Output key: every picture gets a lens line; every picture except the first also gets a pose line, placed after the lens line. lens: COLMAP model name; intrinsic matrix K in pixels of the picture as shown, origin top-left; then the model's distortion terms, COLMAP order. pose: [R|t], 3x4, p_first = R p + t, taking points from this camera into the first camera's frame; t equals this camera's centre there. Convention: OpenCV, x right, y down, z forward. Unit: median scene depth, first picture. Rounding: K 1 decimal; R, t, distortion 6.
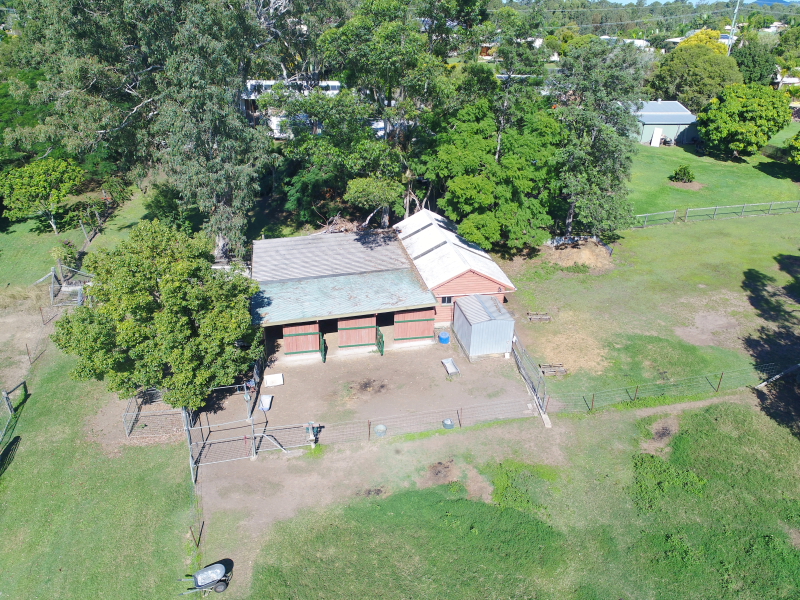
lens RADIAL K [[615.9, 0, 400.0], [0, 615.9, 300.0], [0, 0, 1]] dist [-0.002140, -0.002326]
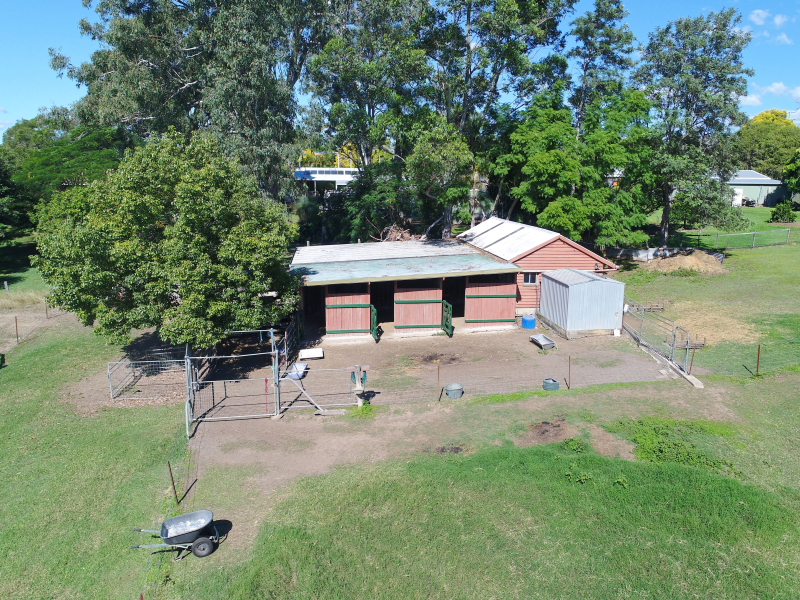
lens RADIAL K [[615.9, 0, 400.0], [0, 615.9, 300.0], [0, 0, 1]] dist [-0.002140, -0.002326]
pose [[0.997341, 0.007513, -0.072491, -0.044554], [-0.024462, 0.971476, -0.235875, 0.283179], [0.068651, 0.237021, 0.969076, 0.286123]]
